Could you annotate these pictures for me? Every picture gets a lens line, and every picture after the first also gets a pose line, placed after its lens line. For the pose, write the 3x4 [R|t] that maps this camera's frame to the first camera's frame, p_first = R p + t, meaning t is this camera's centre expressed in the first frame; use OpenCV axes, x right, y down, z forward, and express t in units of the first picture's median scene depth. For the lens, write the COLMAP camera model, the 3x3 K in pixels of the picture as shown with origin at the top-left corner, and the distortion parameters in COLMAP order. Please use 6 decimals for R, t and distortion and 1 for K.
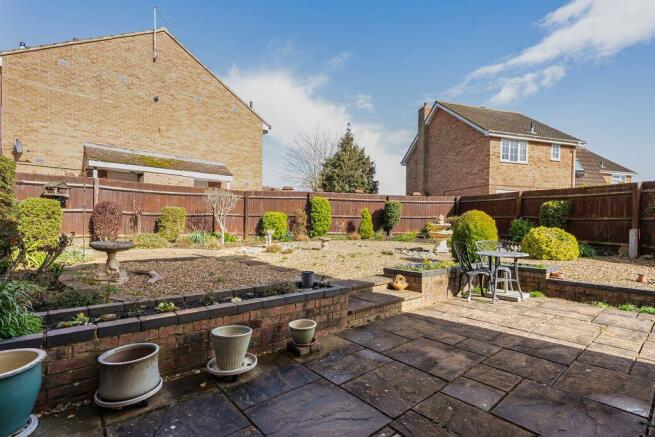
lens RADIAL K [[296.1, 0, 336.6], [0, 296.1, 228.9], [0, 0, 1]] dist [0.002844, 0.000023]
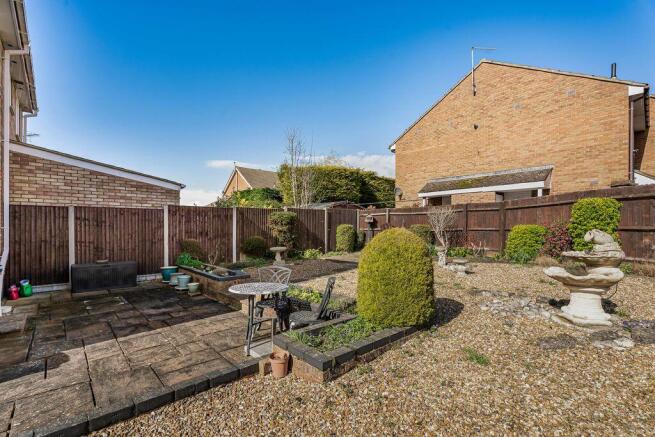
lens RADIAL K [[296.1, 0, 327.7], [0, 296.1, 221.5], [0, 0, 1]] dist [0.002844, 0.000023]
pose [[0.047606, -0.040832, -0.998031, 0.486687], [-0.020259, 0.998919, -0.041835, -0.021024], [0.998661, 0.022211, 0.046727, 0.407402]]
